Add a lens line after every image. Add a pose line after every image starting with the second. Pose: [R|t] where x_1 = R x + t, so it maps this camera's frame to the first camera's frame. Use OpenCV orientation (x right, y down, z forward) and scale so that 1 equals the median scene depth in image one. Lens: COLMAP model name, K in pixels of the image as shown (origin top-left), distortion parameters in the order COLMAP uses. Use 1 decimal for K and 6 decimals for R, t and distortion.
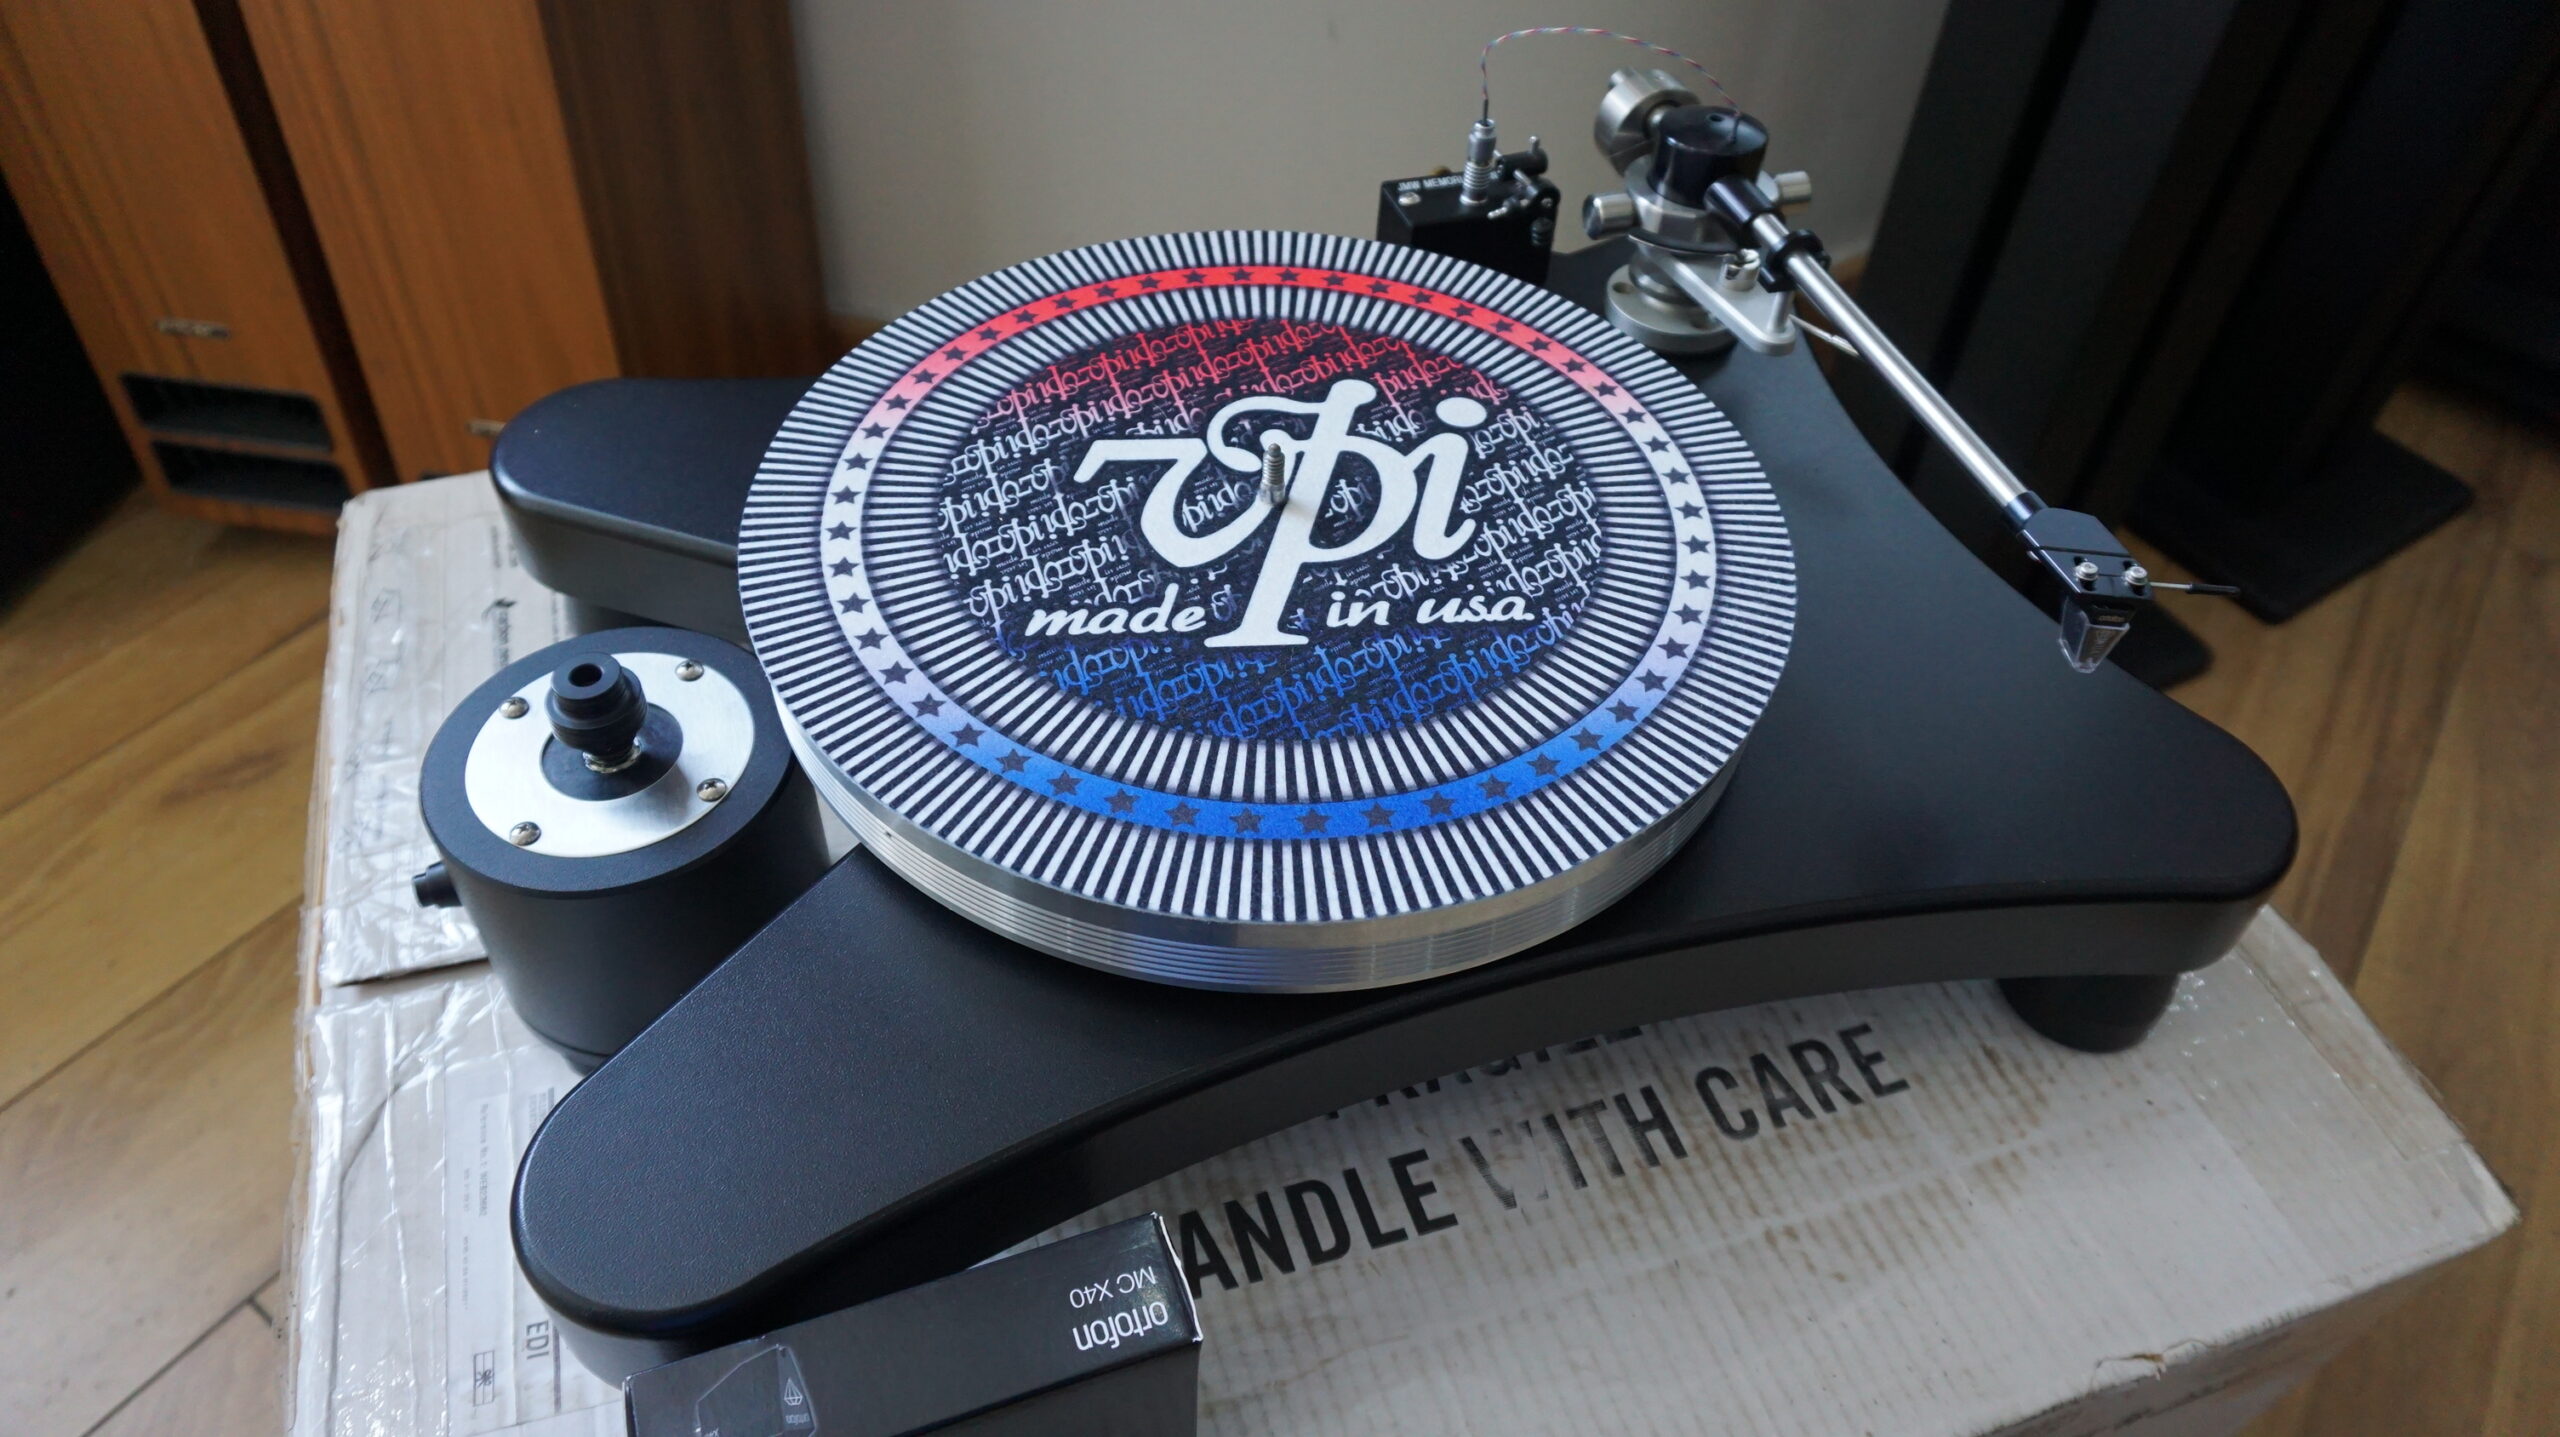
lens RADIAL K [[1710.5, 0, 1283.7], [0, 1710.5, 728.8], [0, 0, 1]] dist [-0.048908, 0.045814]
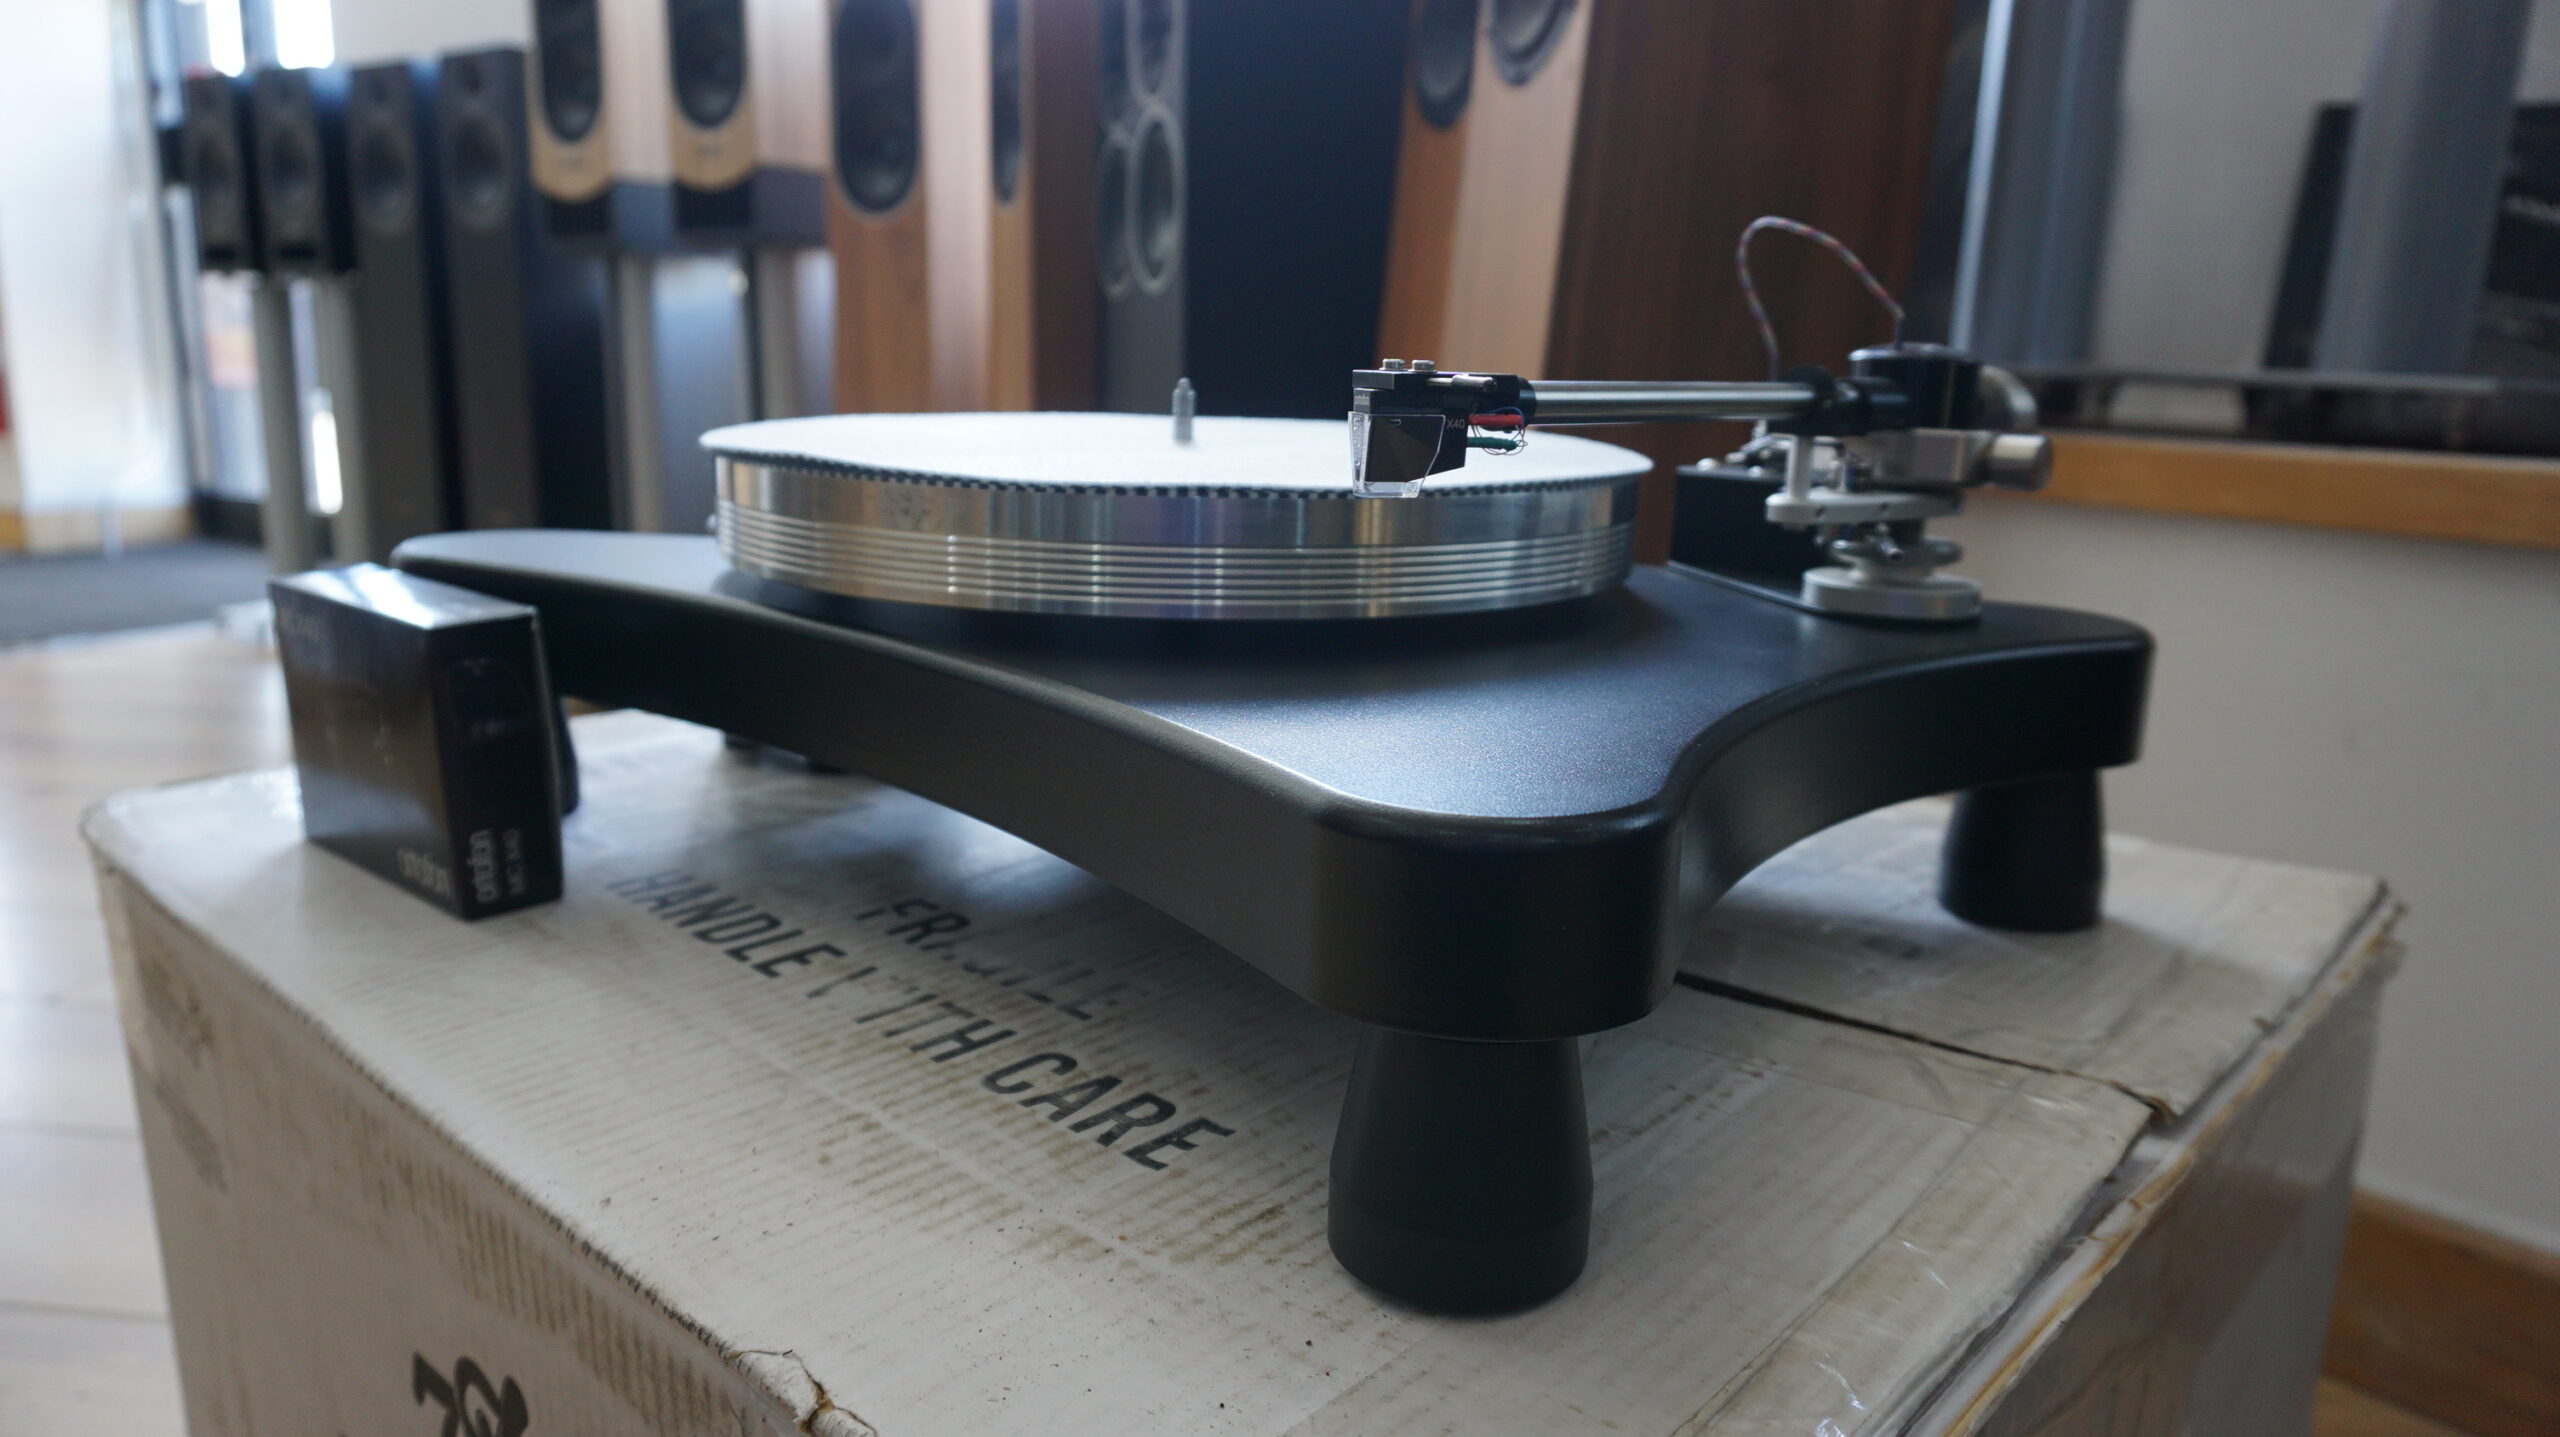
lens RADIAL K [[1710.5, 0, 1283.7], [0, 1710.5, 728.8], [0, 0, 1]] dist [-0.048908, 0.045814]
pose [[0.489390, 0.168126, -0.855705, 0.967399], [-0.639505, 0.736315, -0.221073, 0.200710], [0.592900, 0.655419, 0.467863, 0.588583]]
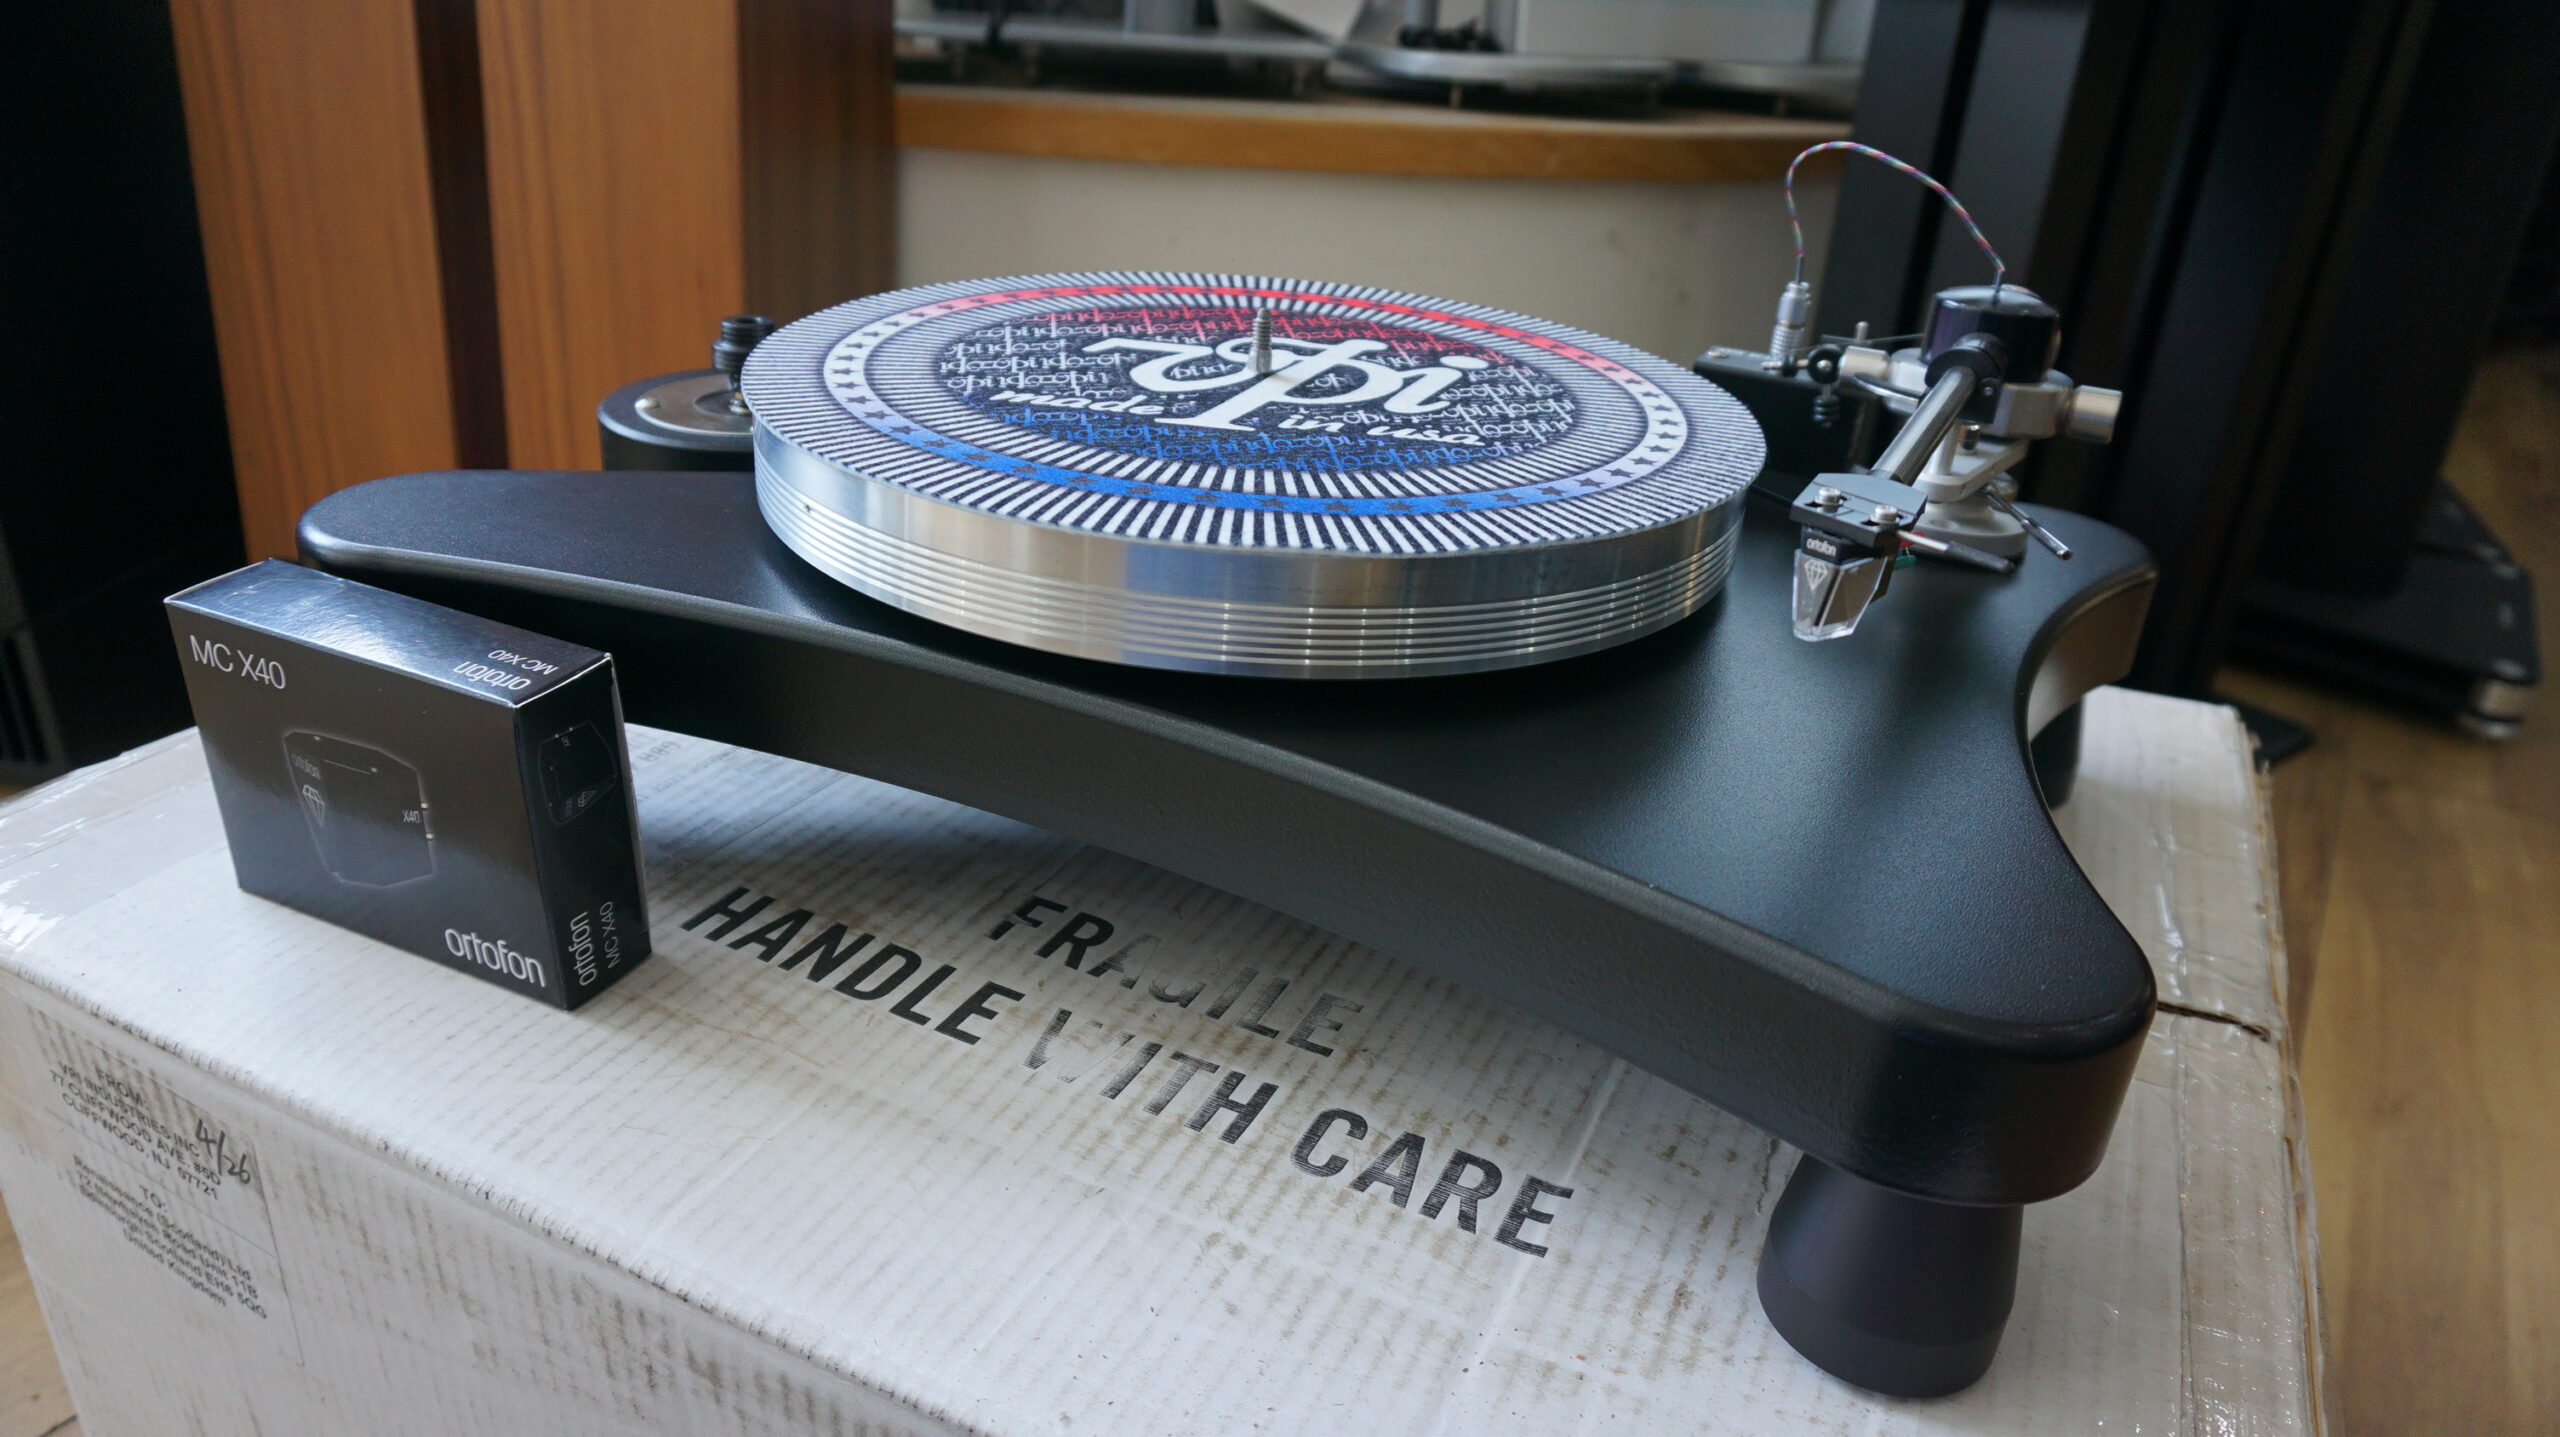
lens RADIAL K [[1710.5, 0, 1283.7], [0, 1710.5, 728.8], [0, 0, 1]] dist [-0.048908, 0.045814]
pose [[0.722726, 0.309189, -0.618117, 0.671104], [-0.529447, 0.822549, -0.207601, 0.236680], [0.444244, 0.477299, 0.758177, 0.295874]]
